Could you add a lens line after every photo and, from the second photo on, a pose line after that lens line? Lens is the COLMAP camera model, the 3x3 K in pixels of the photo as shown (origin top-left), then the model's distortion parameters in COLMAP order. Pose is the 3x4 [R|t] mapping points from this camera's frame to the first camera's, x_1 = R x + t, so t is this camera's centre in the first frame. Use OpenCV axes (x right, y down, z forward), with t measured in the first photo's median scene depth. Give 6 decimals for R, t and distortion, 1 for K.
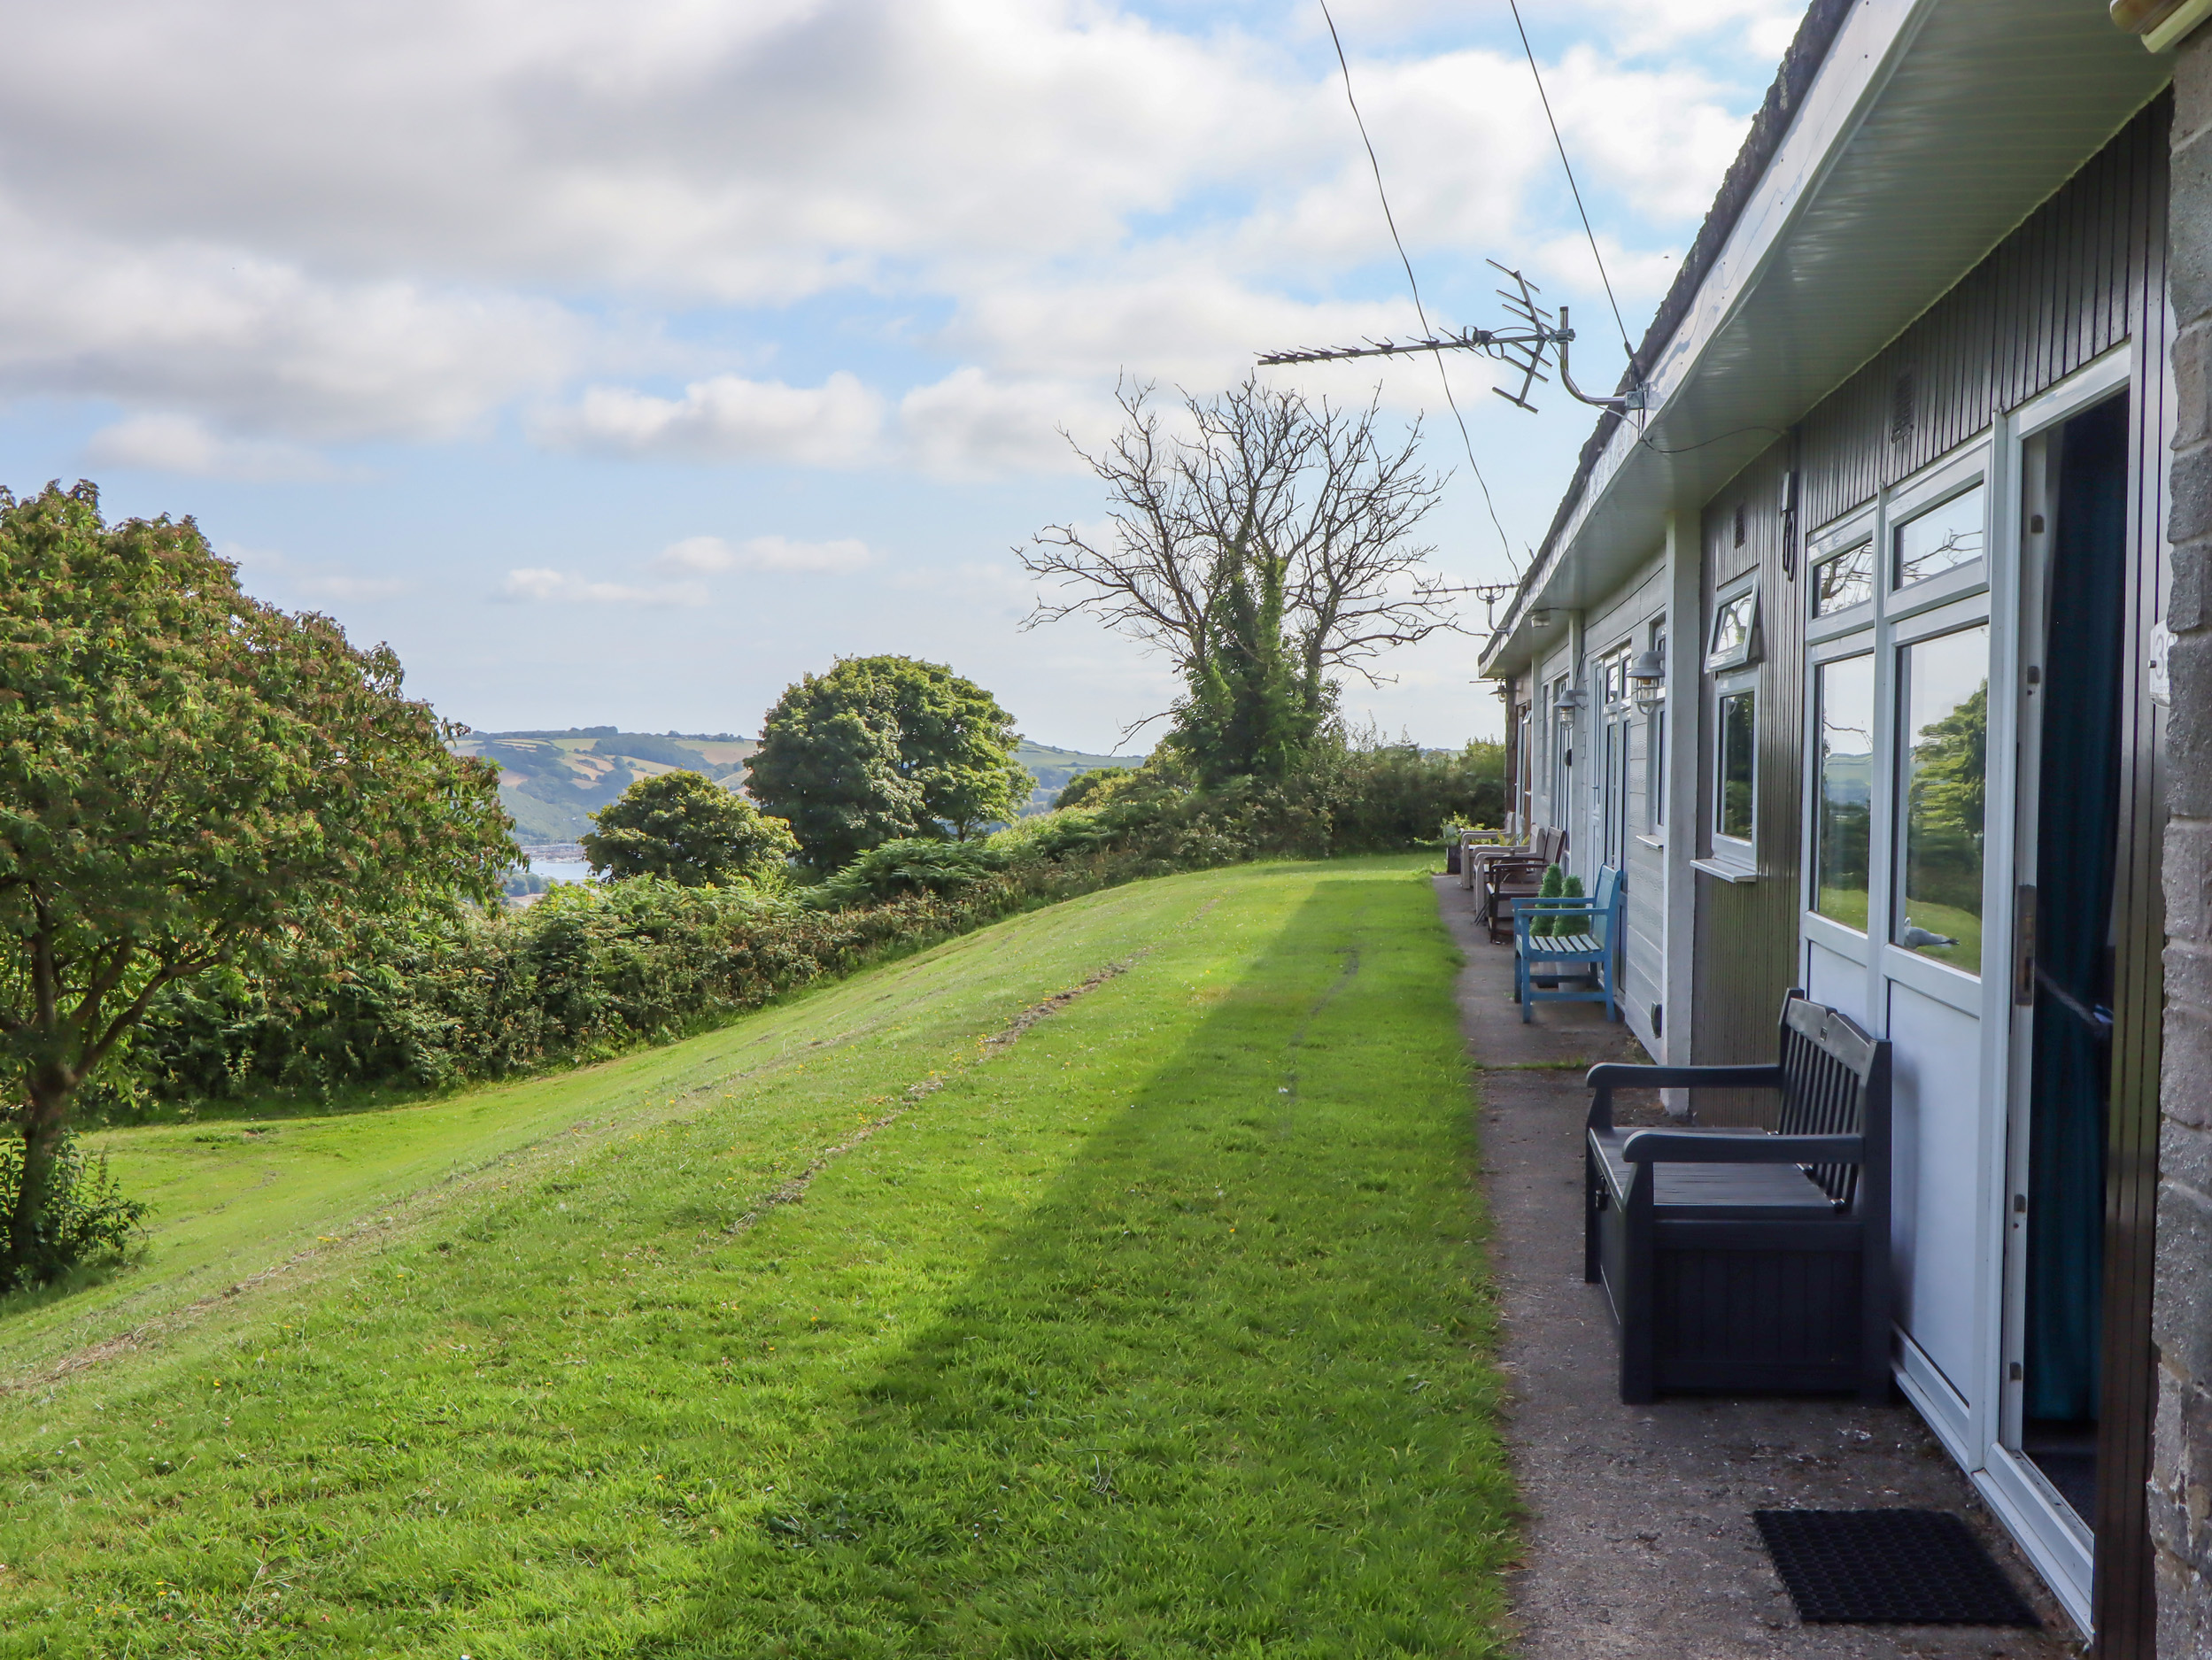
lens RADIAL K [[2406.3, 0, 1106.3], [0, 2406.3, 835.1], [0, 0, 1]] dist [-0.083638, 0.000000]
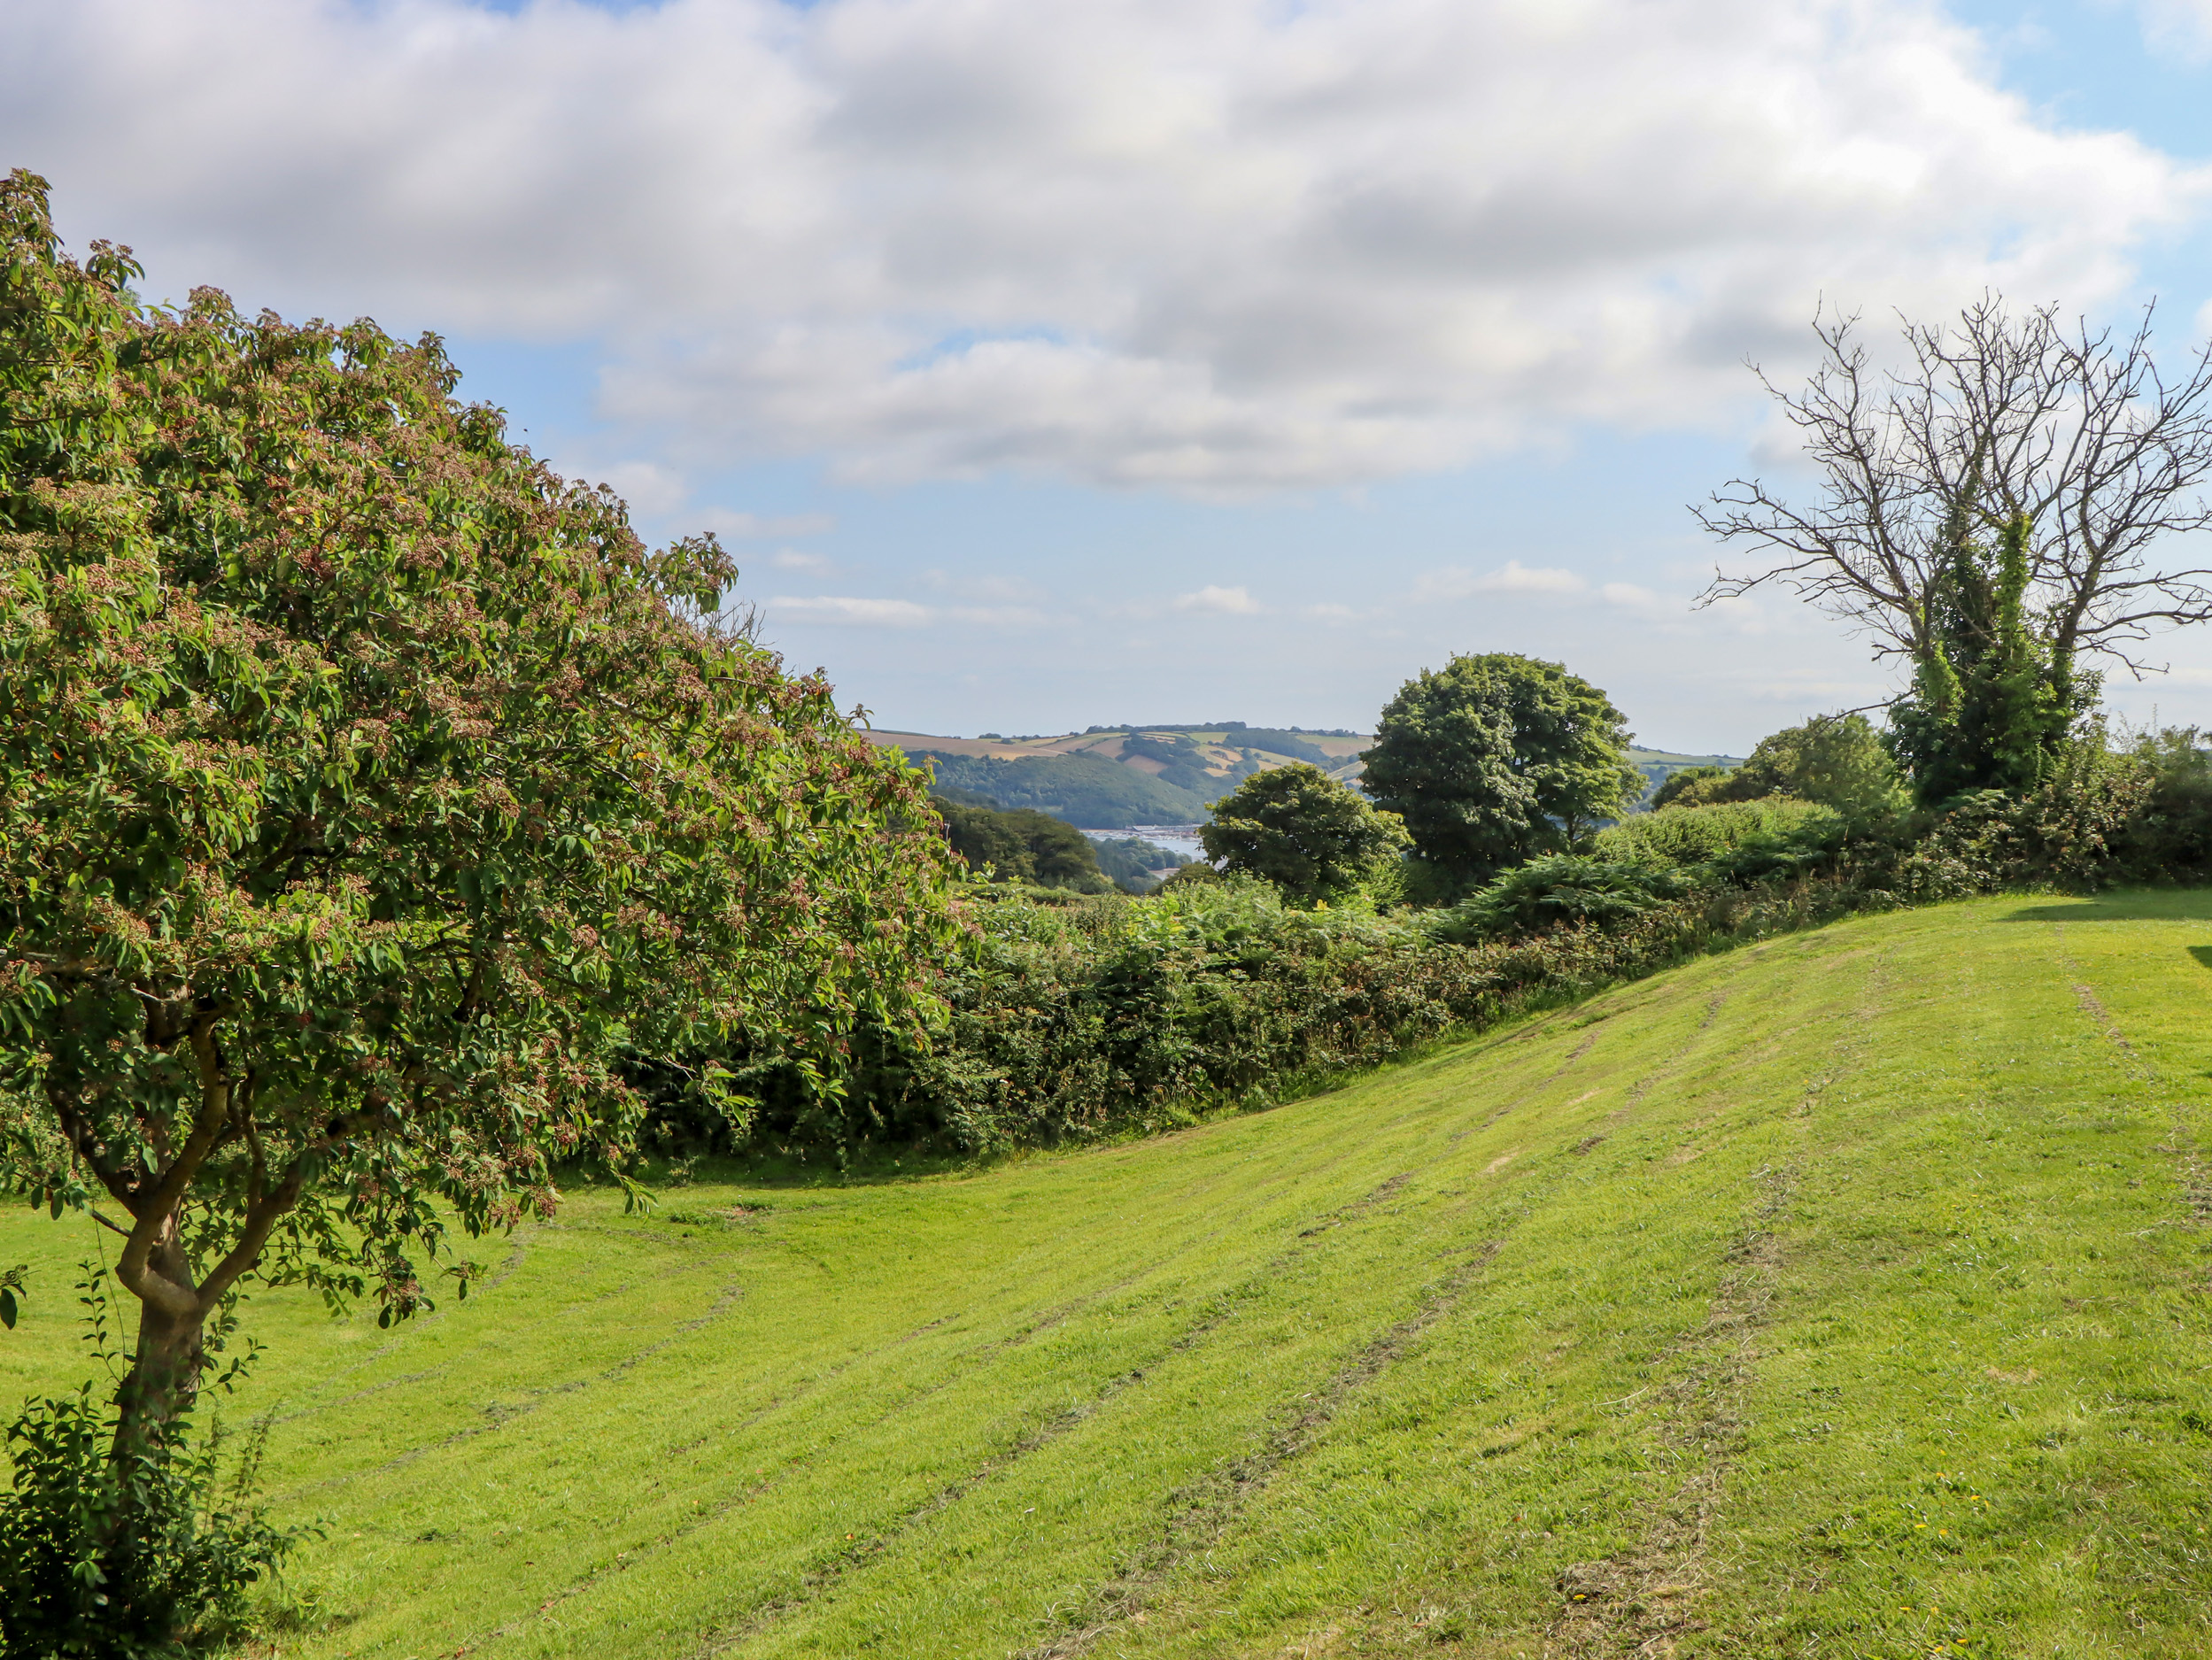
lens RADIAL K [[2138.6, 0, 1098.0], [0, 2138.6, 843.0], [0, 0, 1]] dist [-0.101750, 0.000000]
pose [[0.963595, 0.024582, -0.266234, -0.040459], [-0.021782, 0.999672, 0.013466, -0.008934], [0.266477, -0.007177, 0.963814, 0.253407]]
